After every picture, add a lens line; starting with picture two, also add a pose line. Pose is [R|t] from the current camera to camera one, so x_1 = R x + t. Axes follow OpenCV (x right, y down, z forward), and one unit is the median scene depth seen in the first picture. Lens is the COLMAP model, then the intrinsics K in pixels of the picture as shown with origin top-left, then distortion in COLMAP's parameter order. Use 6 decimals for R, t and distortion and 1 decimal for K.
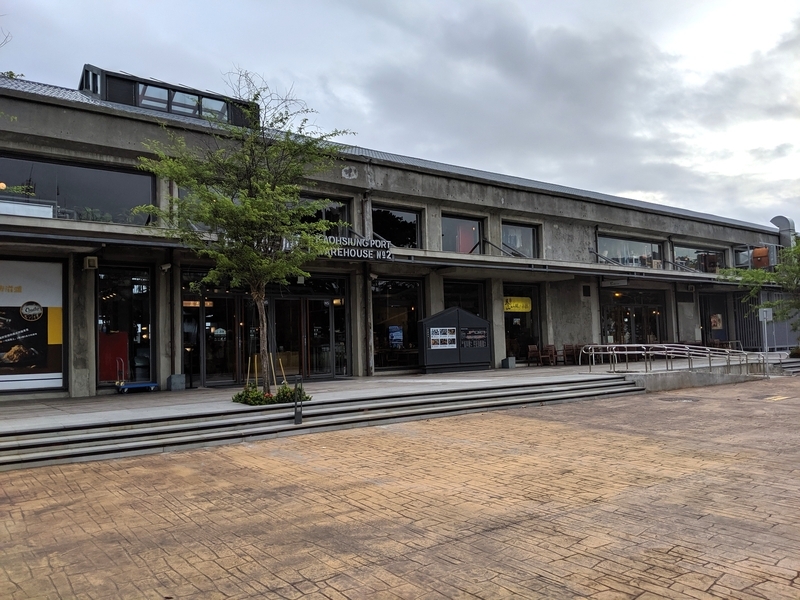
lens RADIAL K [[670.5, 0, 400.0], [0, 670.5, 300.0], [0, 0, 1]] dist [0.086110, -0.194691]
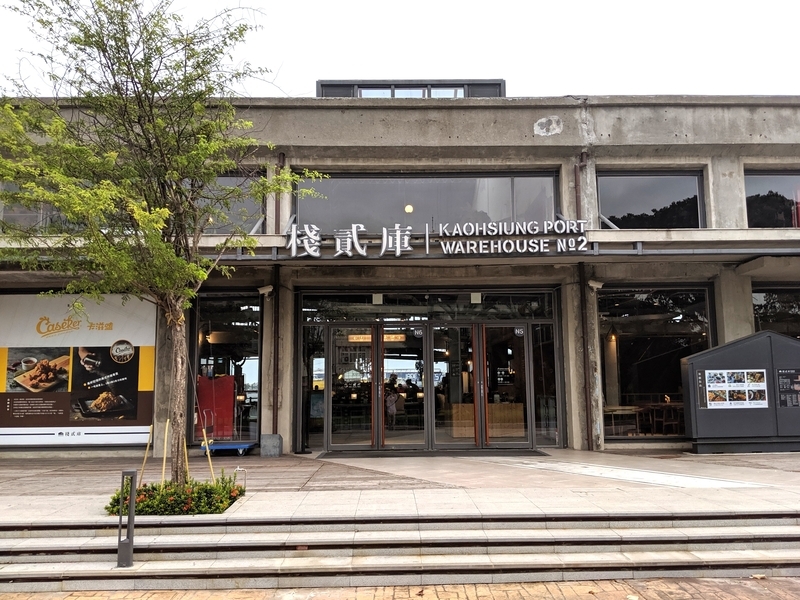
lens RADIAL K [[670.5, 0, 400.0], [0, 670.5, 300.0], [0, 0, 1]] dist [0.086110, -0.194691]
pose [[0.792094, -0.062838, -0.607156, 0.193090], [0.028870, 0.997430, -0.065566, 0.013552], [0.609715, 0.034406, 0.791873, 0.410900]]
